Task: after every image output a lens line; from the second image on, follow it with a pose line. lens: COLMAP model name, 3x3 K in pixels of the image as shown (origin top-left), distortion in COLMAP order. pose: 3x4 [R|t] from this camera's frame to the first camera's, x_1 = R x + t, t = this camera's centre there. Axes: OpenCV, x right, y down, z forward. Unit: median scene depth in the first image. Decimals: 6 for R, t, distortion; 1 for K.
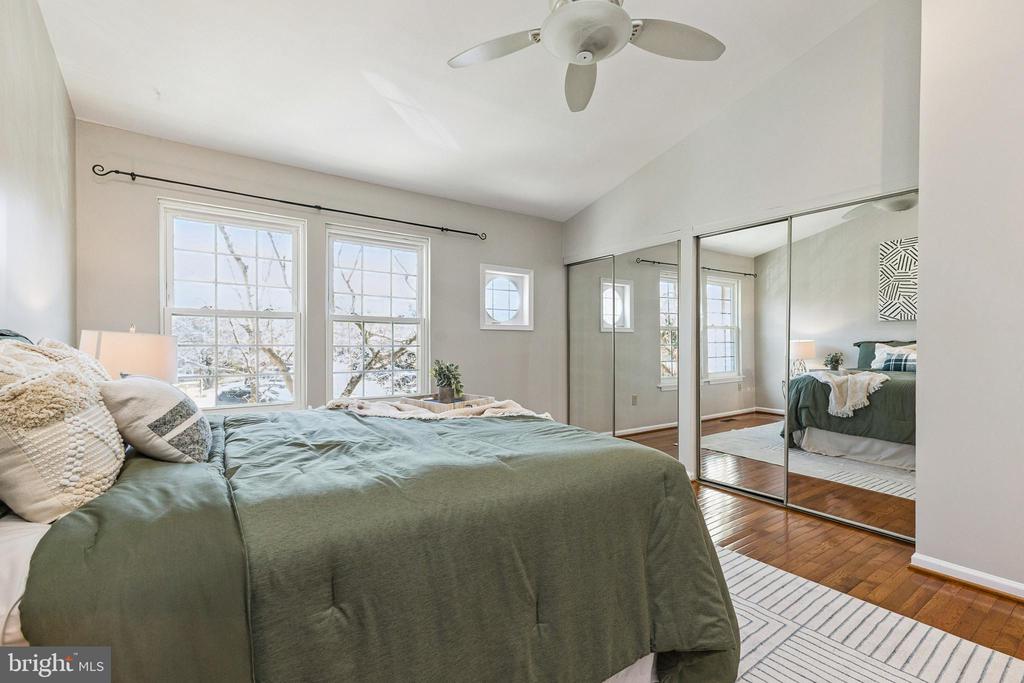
lens RADIAL K [[452.0, 0, 512.0], [0, 452.0, 341.5], [0, 0, 1]] dist [0.025005, -0.000037]
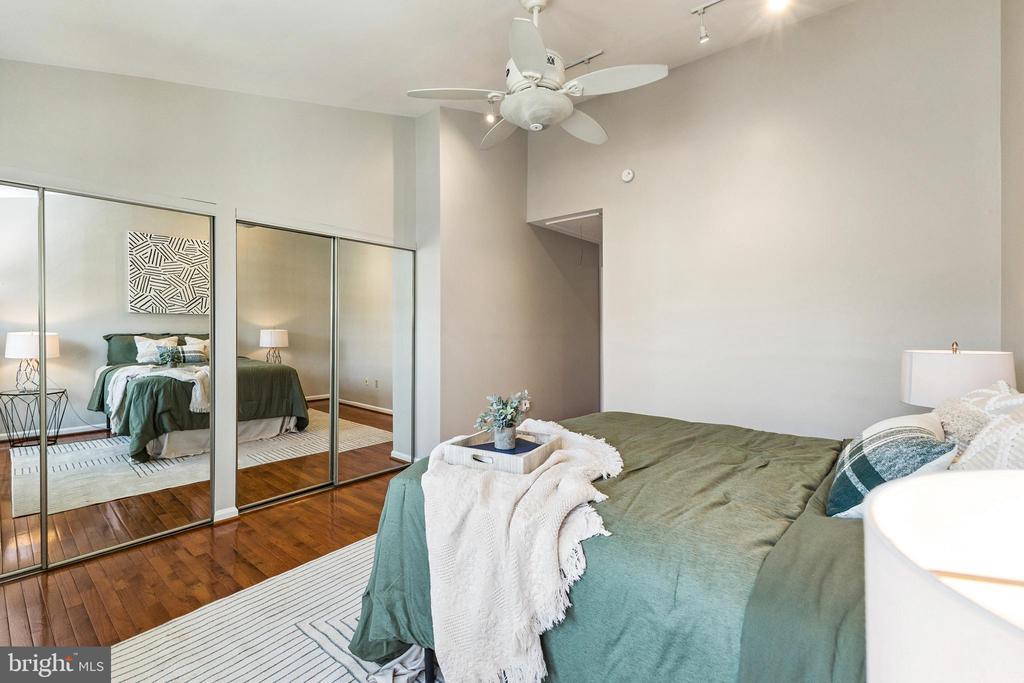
lens RADIAL K [[443.3, 0, 532.5], [0, 443.3, 330.7], [0, 0, 1]] dist [-0.002279, -0.000169]
pose [[-0.299181, -0.015692, 0.954067, -0.353818], [-0.017208, 0.999791, 0.011048, -0.032934], [-0.954041, -0.013112, -0.299389, 0.490076]]
